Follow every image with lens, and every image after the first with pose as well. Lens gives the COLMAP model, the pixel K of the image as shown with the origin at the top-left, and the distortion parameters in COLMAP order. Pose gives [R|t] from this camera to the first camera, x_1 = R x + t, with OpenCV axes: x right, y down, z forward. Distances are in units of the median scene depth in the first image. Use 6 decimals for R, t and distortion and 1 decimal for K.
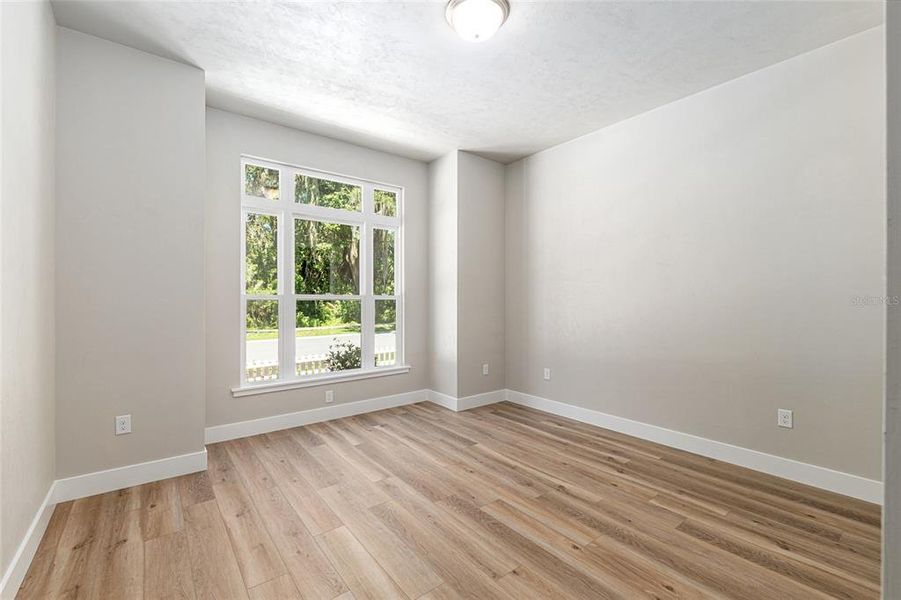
lens RADIAL K [[380.8, 0, 450.5], [0, 380.8, 300.0], [0, 0, 1]] dist [-0.001264, -0.000201]
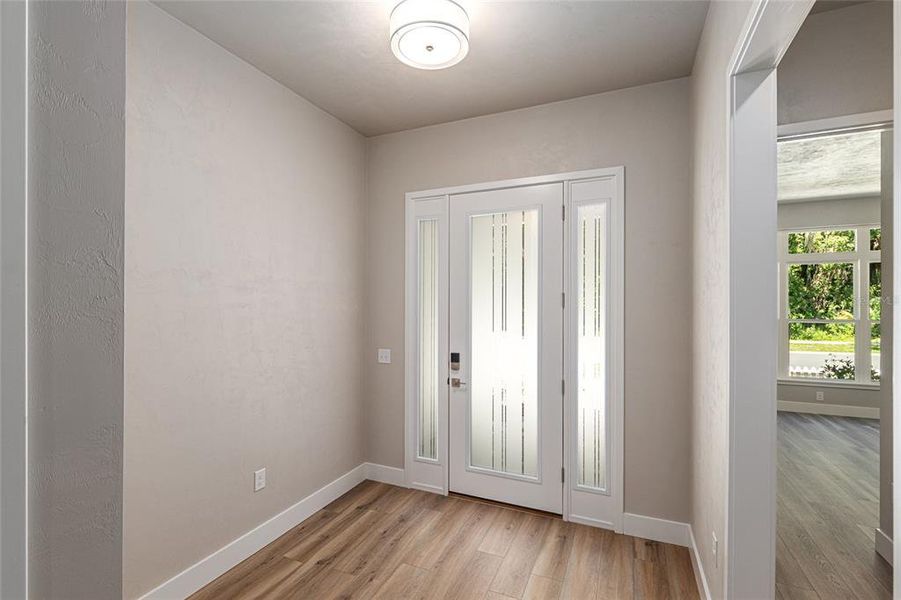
lens RADIAL K [[404.8, 0, 450.5], [0, 404.8, 300.0], [0, 0, 1]] dist [-0.001440, 0.000095]
pose [[0.460392, -0.008090, -0.887679, 0.413031], [0.001596, 0.999964, -0.008286, -0.087859], [0.887714, 0.002398, 0.460388, -0.958266]]
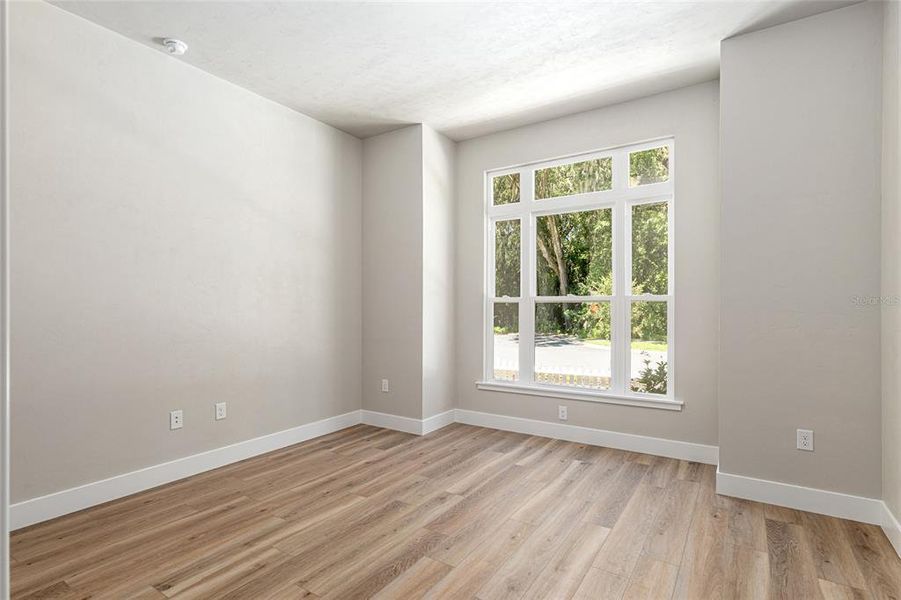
lens RADIAL K [[449.6, 0, 451.3], [0, 449.6, 302.9], [0, 0, 1]] dist [0.005029, 0.000348]
pose [[0.319642, -0.008427, -0.947501, 0.692698], [0.003340, 0.999964, -0.007767, 0.011255], [0.947532, -0.000682, 0.319659, 0.514956]]
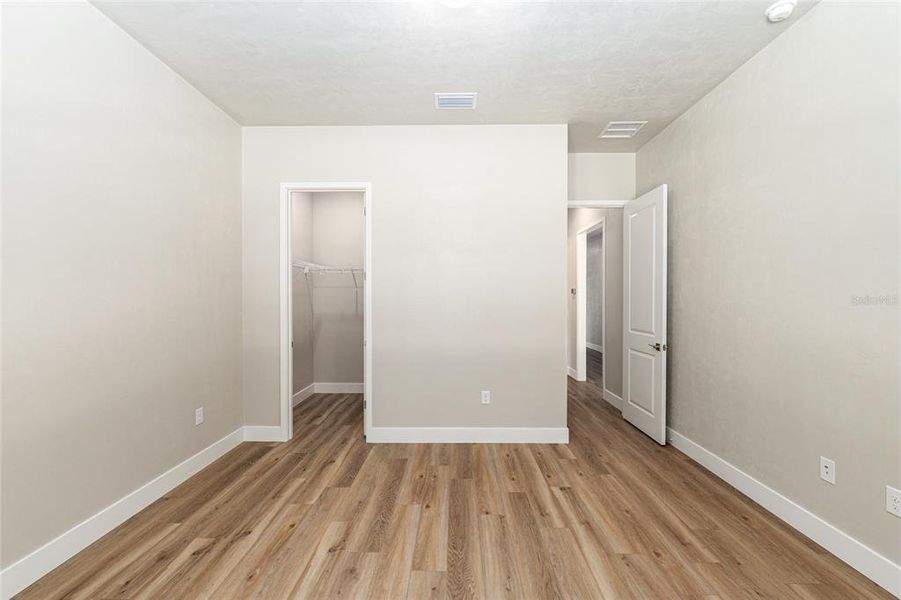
lens RADIAL K [[380.8, 0, 450.5], [0, 380.8, 300.0], [0, 0, 1]] dist [-0.001264, -0.000201]
pose [[-0.775537, -0.003228, 0.631294, -0.305543], [-0.001879, 0.999994, 0.002805, -0.023994], [-0.631299, 0.000989, -0.775539, 1.119779]]
